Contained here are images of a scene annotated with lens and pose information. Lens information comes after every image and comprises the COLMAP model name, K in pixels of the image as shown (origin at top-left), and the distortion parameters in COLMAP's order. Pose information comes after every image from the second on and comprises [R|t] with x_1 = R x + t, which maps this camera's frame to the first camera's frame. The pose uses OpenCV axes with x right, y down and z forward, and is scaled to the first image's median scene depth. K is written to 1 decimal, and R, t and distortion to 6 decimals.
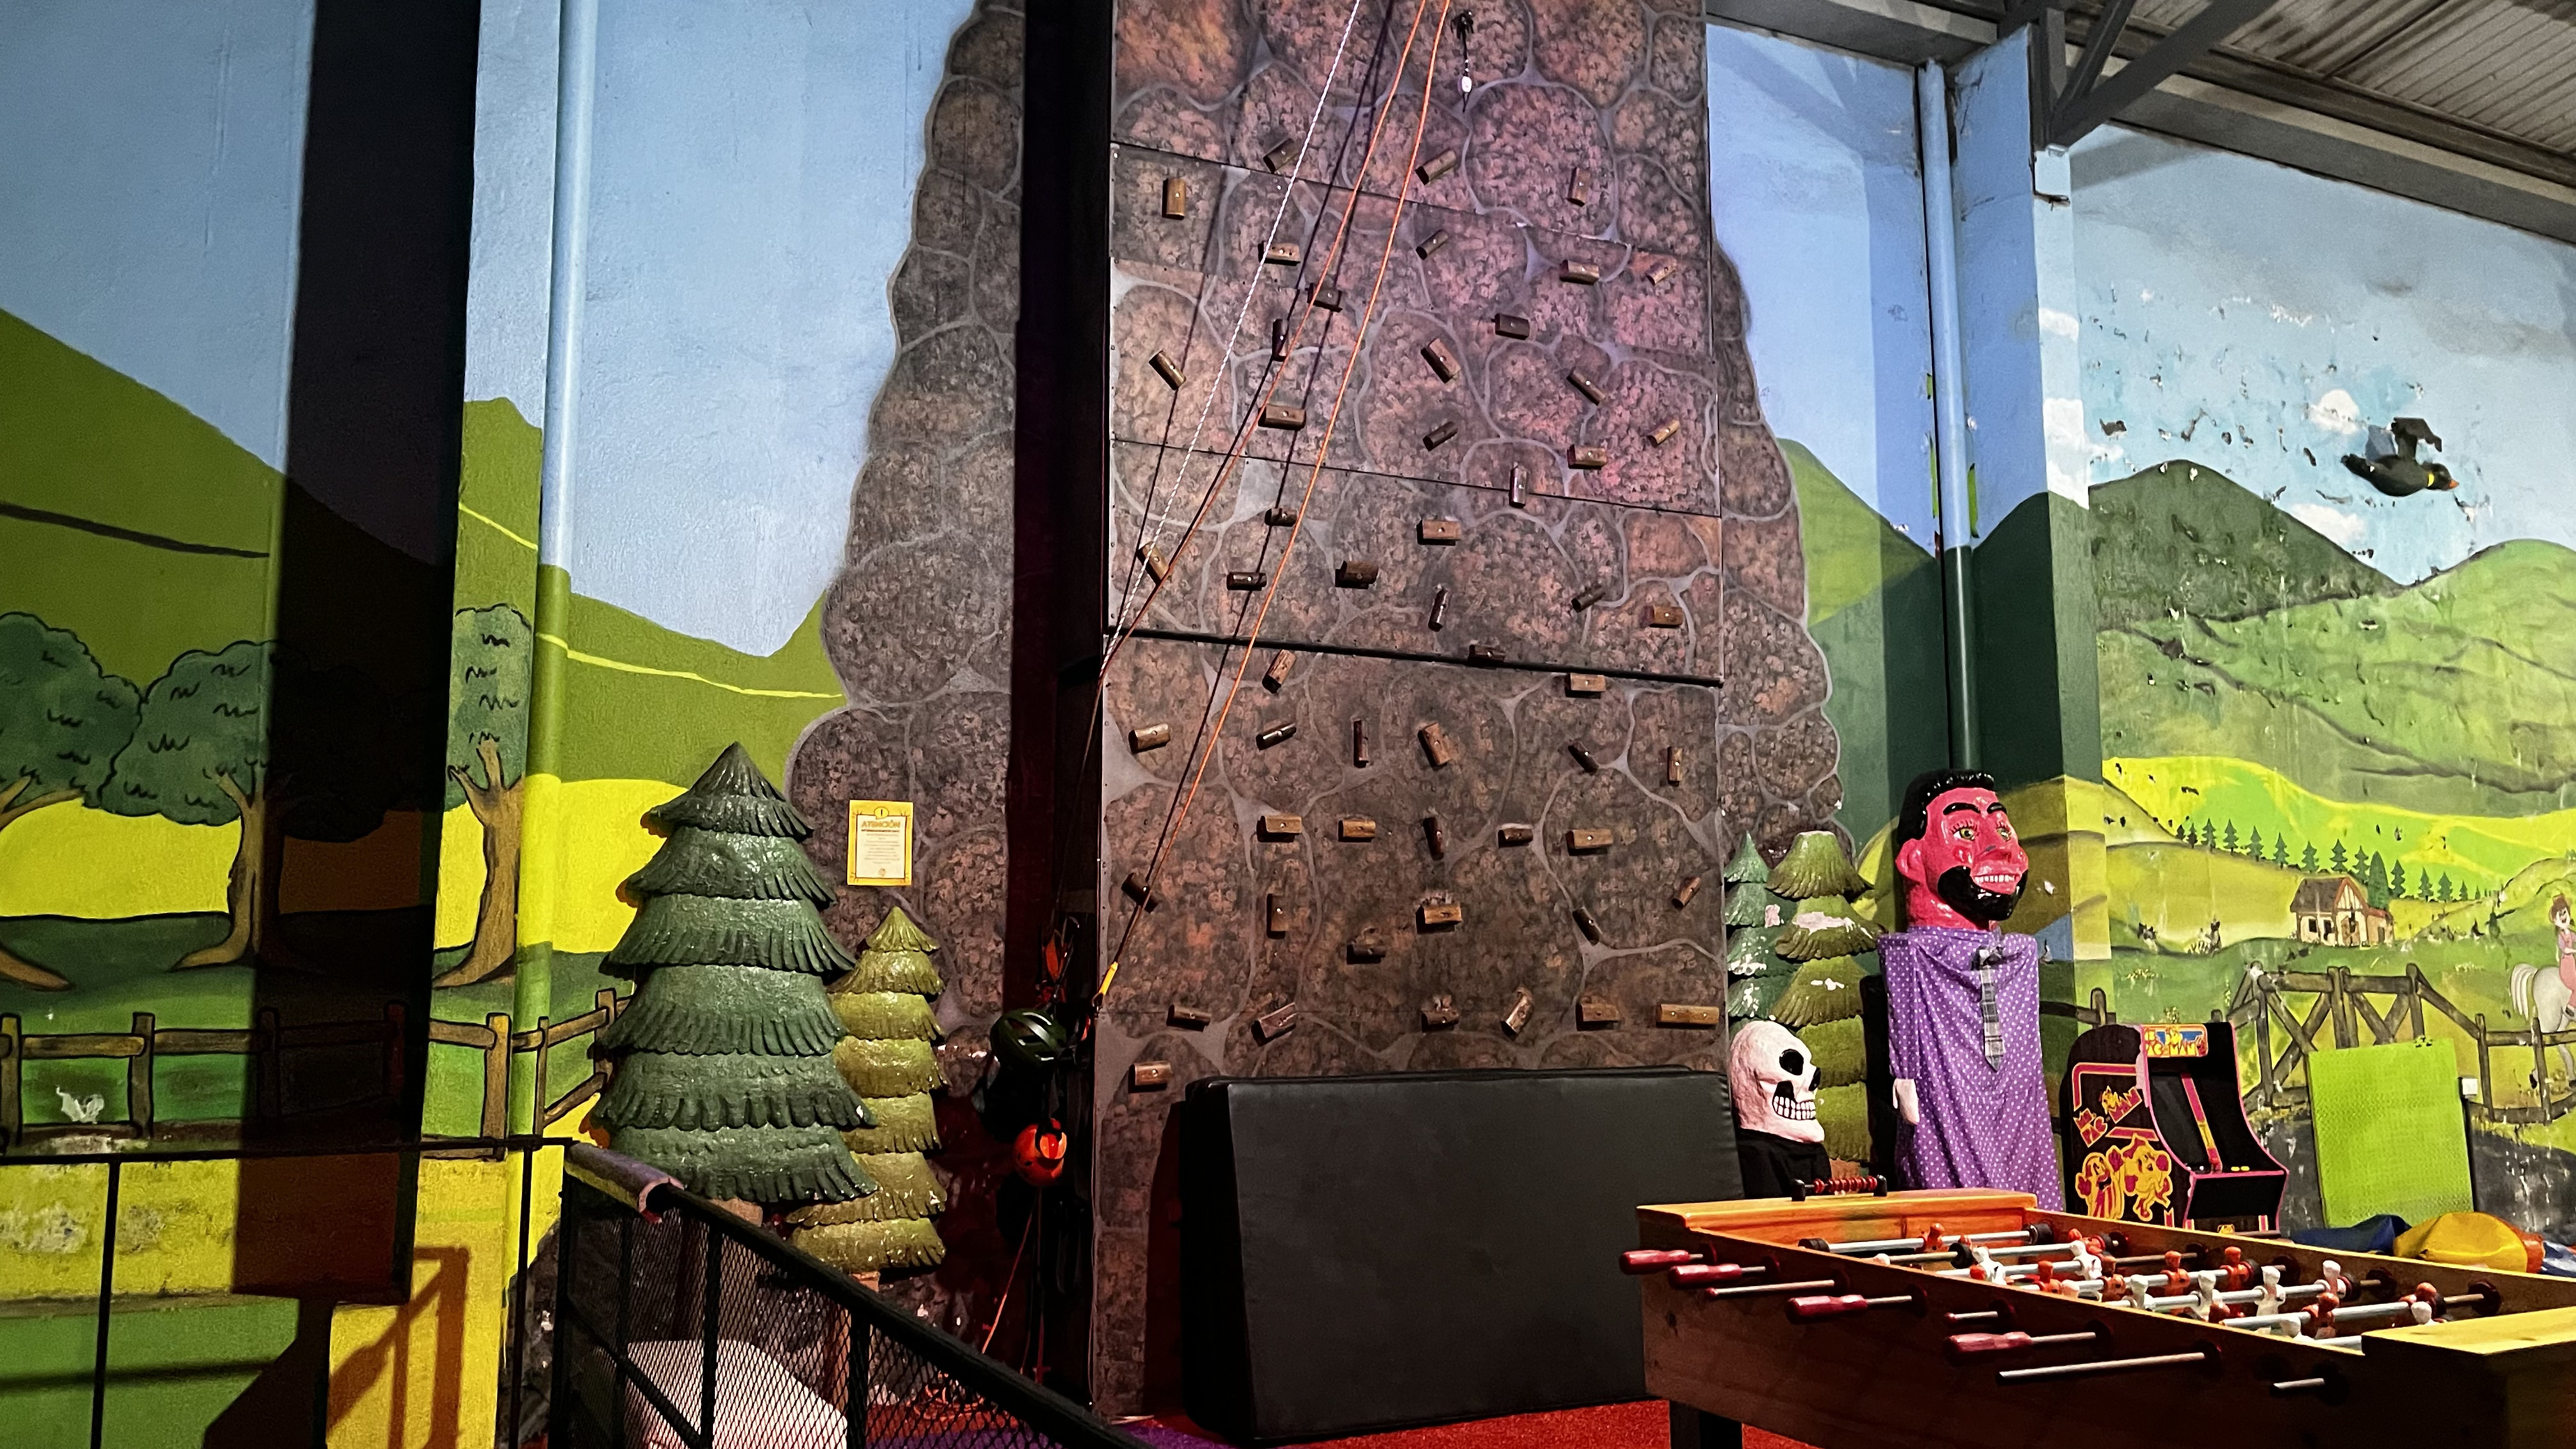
lens RADIAL K [[1967.8, 0, 1288.0], [0, 1967.8, 724.5], [0, 0, 1]] dist [0.076441, -0.123560]
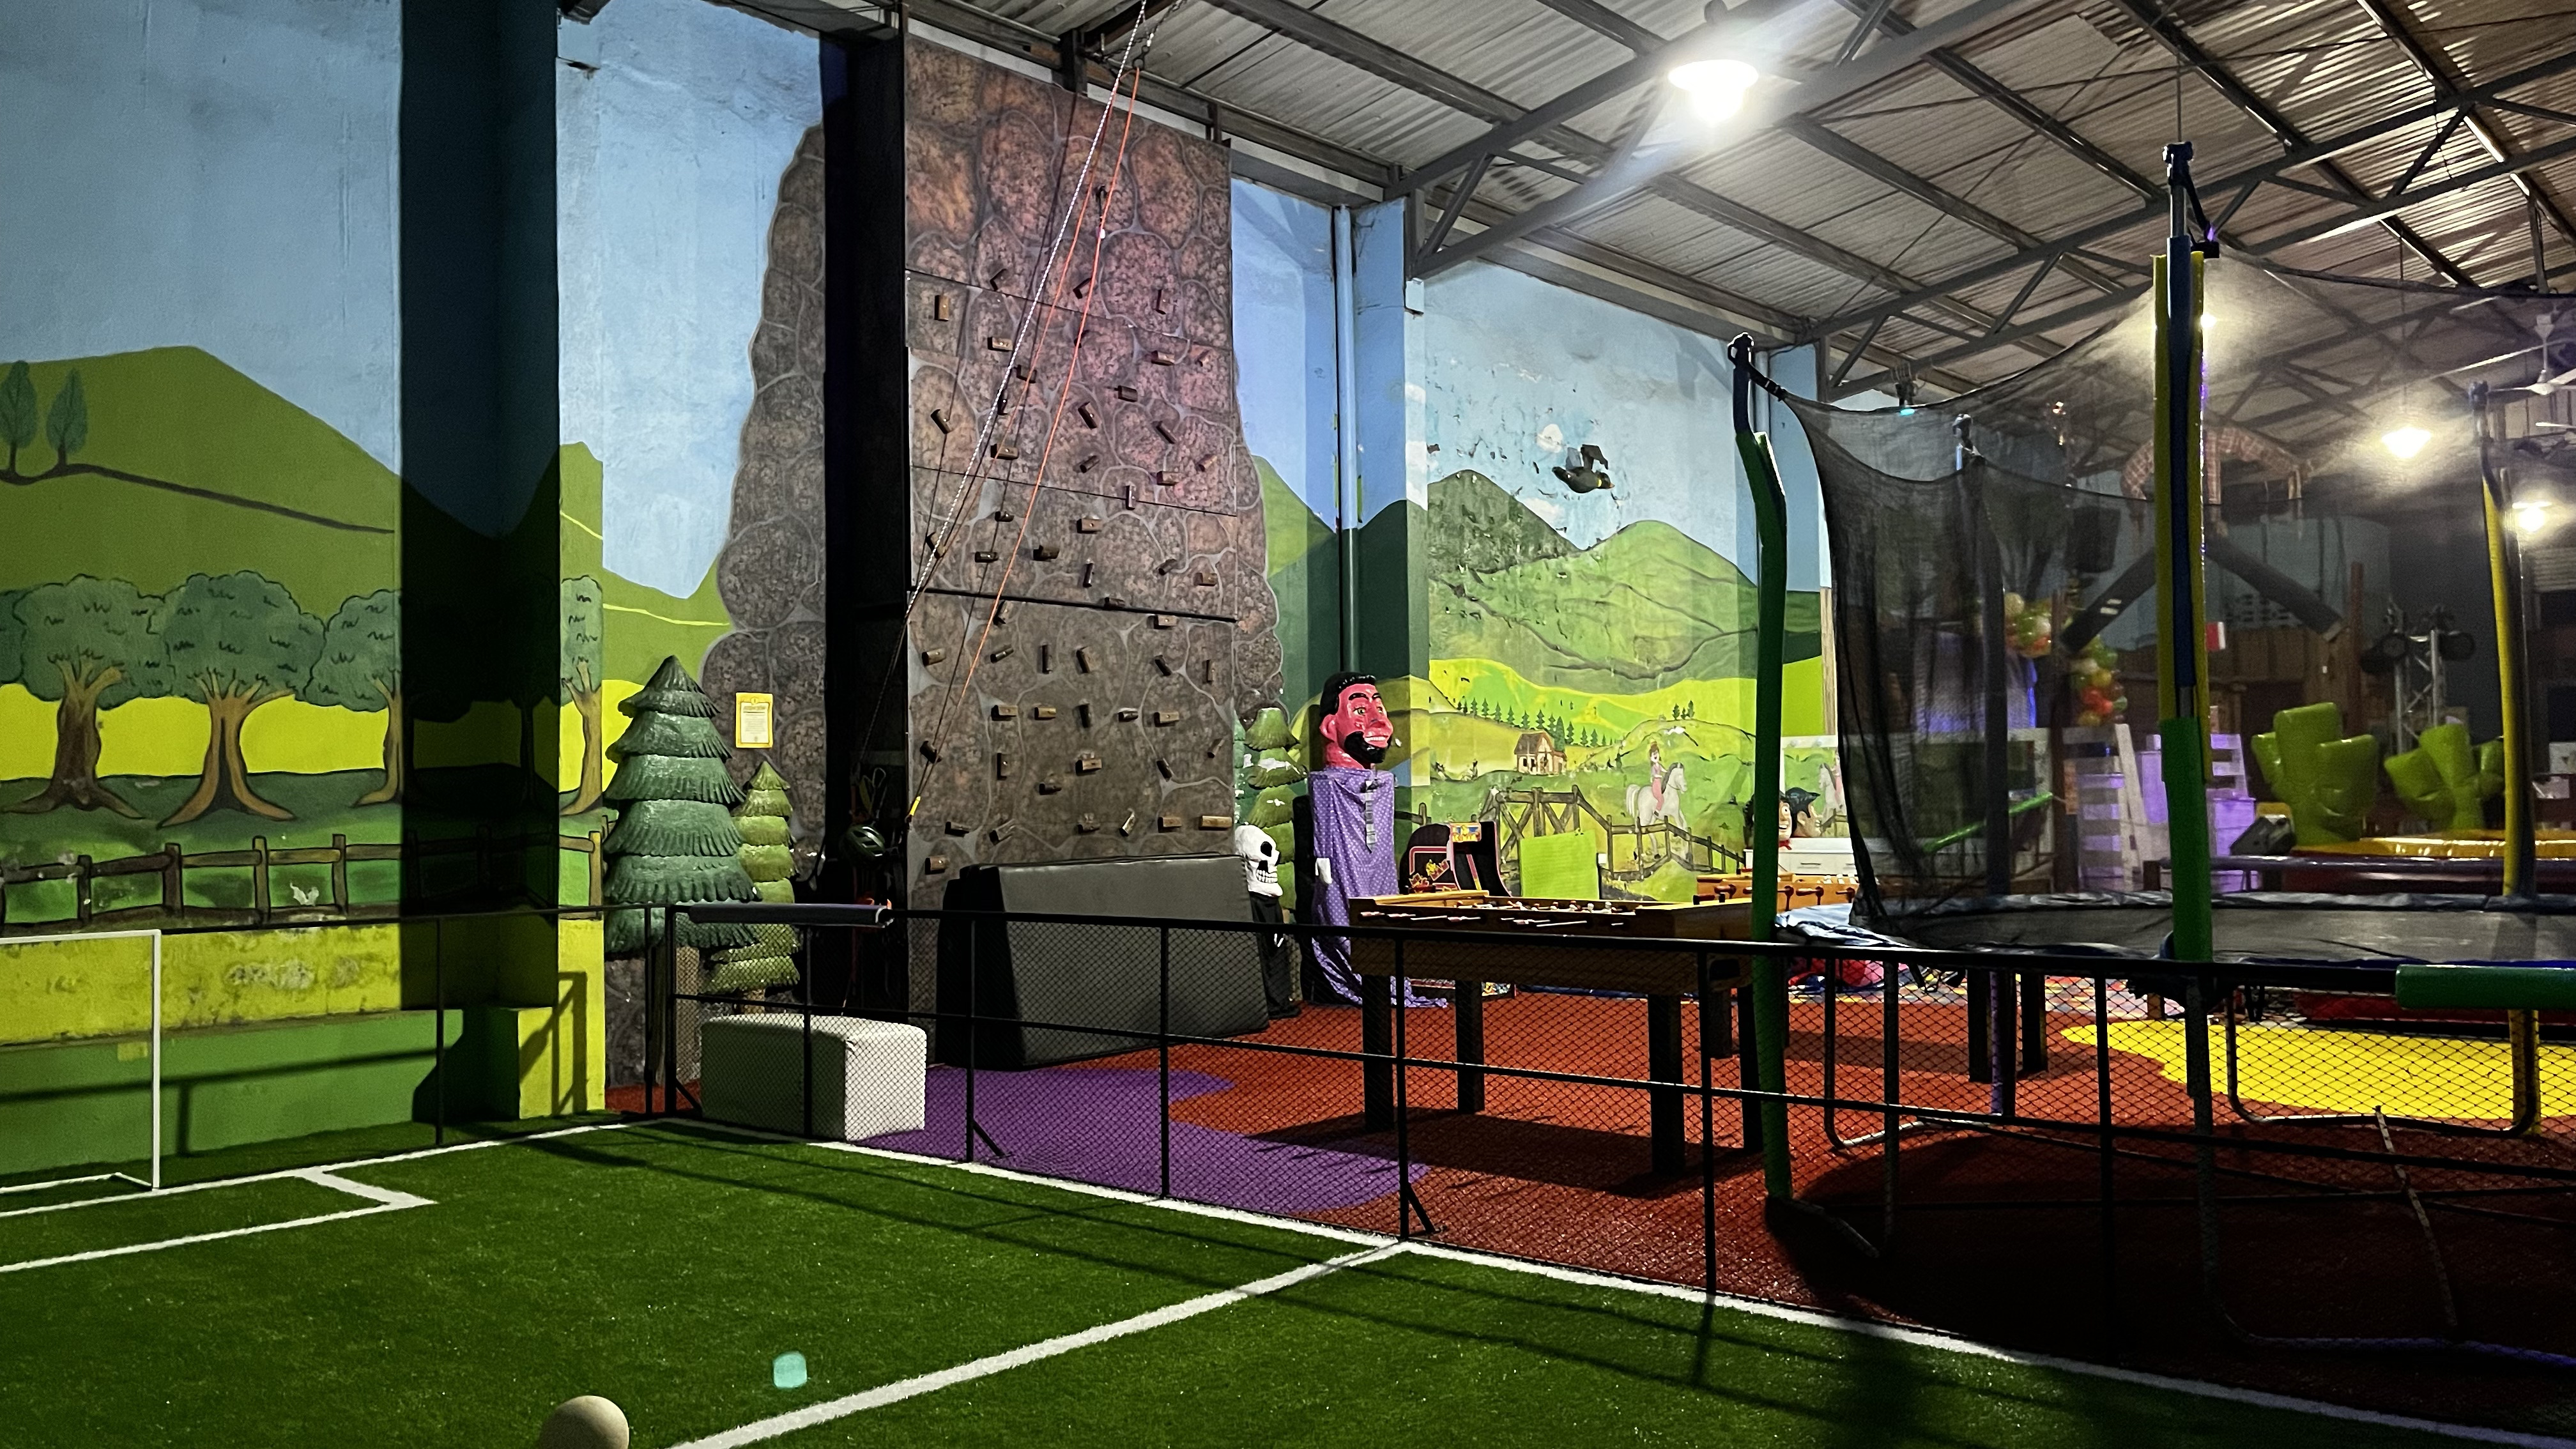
lens RADIAL K [[1967.8, 0, 1288.0], [0, 1967.8, 724.5], [0, 0, 1]] dist [0.076441, -0.123560]
pose [[0.921309, 0.004875, 0.388802, -0.391799], [-0.040934, 0.995581, 0.084516, -0.078326], [-0.386671, -0.093780, 0.917437, -0.539853]]
